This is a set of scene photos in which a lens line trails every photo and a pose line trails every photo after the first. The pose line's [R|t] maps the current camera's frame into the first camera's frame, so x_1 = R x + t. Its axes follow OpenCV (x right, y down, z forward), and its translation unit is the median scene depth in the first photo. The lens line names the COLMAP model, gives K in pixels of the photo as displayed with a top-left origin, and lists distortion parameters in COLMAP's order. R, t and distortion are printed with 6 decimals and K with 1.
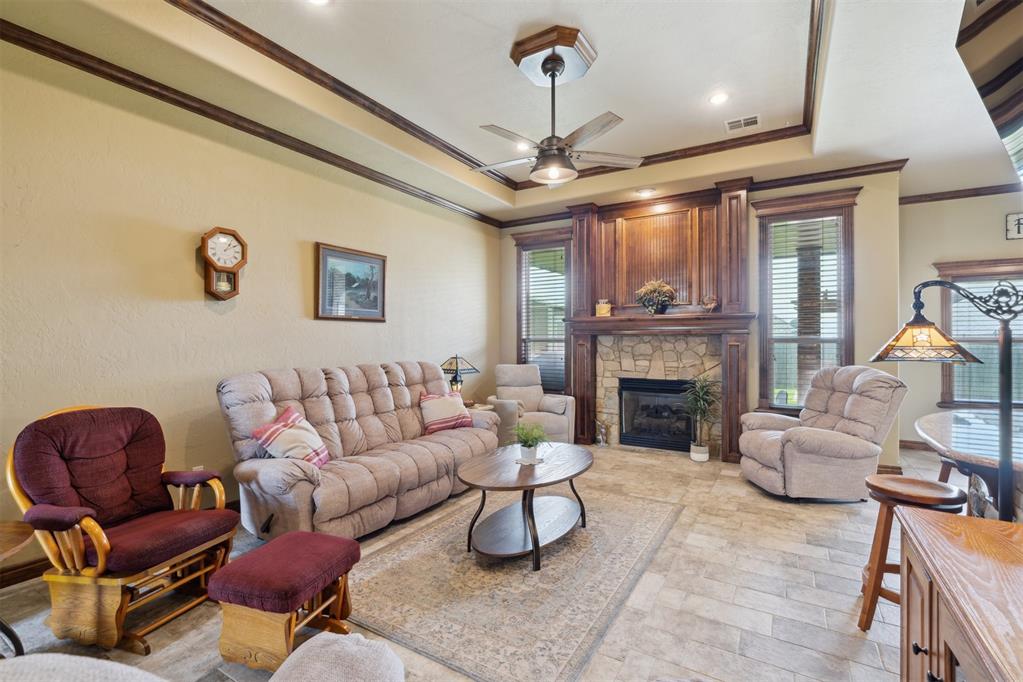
lens RADIAL K [[459.4, 0, 510.8], [0, 459.4, 341.8], [0, 0, 1]] dist [-0.007564, 0.002552]
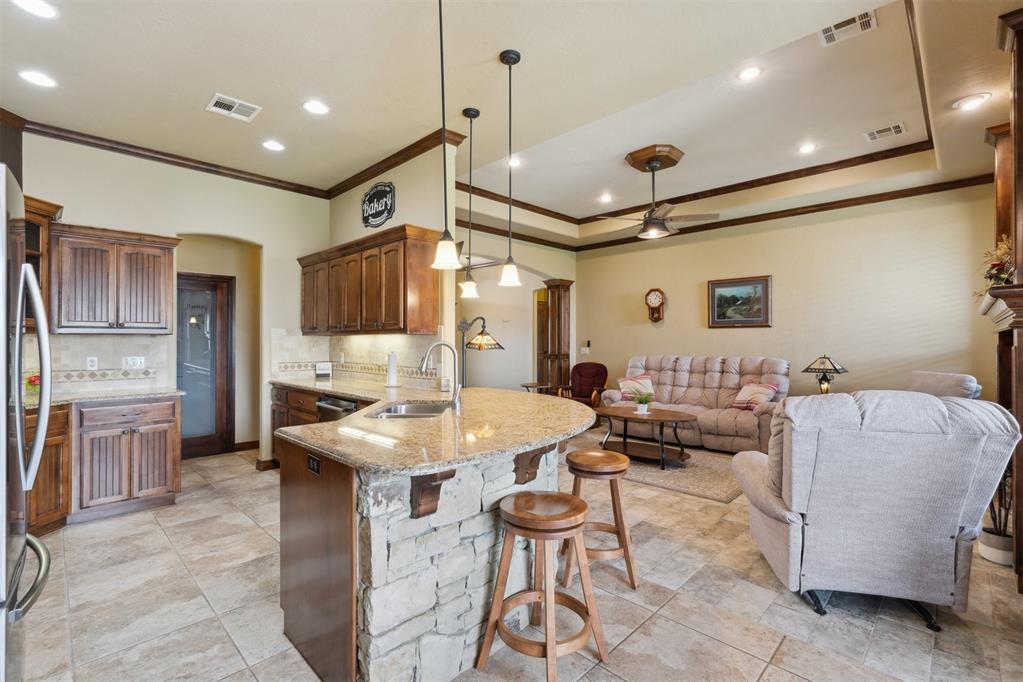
lens RADIAL K [[459.4, 0, 512.6], [0, 459.4, 340.8], [0, 0, 1]] dist [-0.007564, 0.002552]
pose [[-0.226446, -0.000438, -0.974024, 1.427250], [-0.003235, 0.999995, 0.000302, -0.002124], [0.974018, 0.003220, -0.226446, 0.738255]]
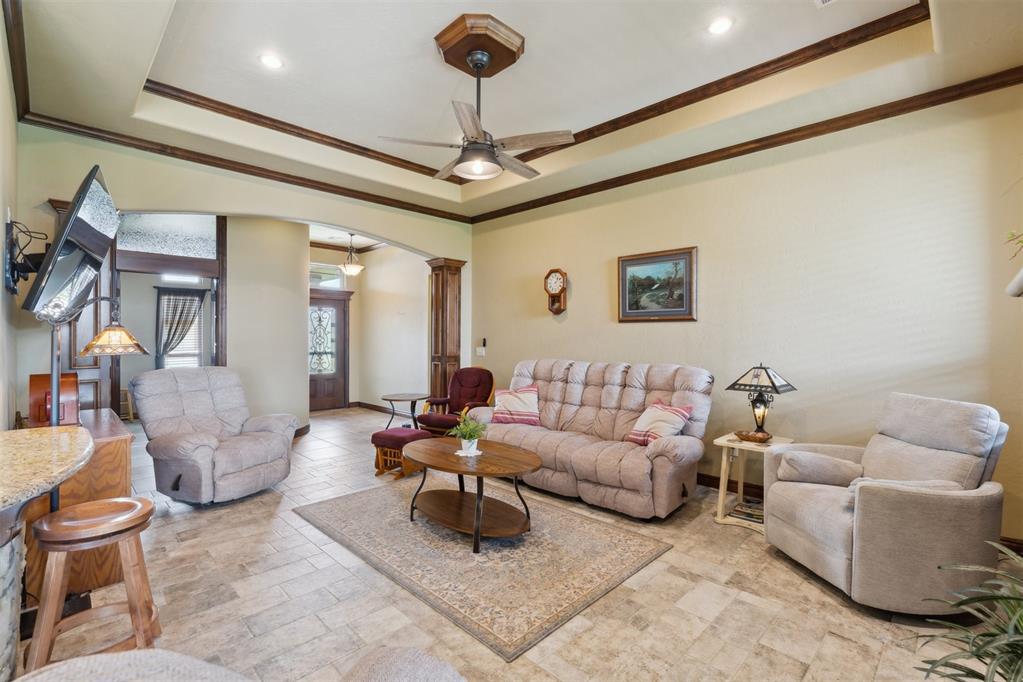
lens RADIAL K [[459.4, 0, 513.6], [0, 459.4, 340.1], [0, 0, 1]] dist [-0.007564, 0.002552]
pose [[-0.228337, 0.004903, -0.973570, 0.851017], [-0.008921, 0.999935, 0.007129, -0.010503], [0.973541, 0.010313, -0.228278, 1.079097]]
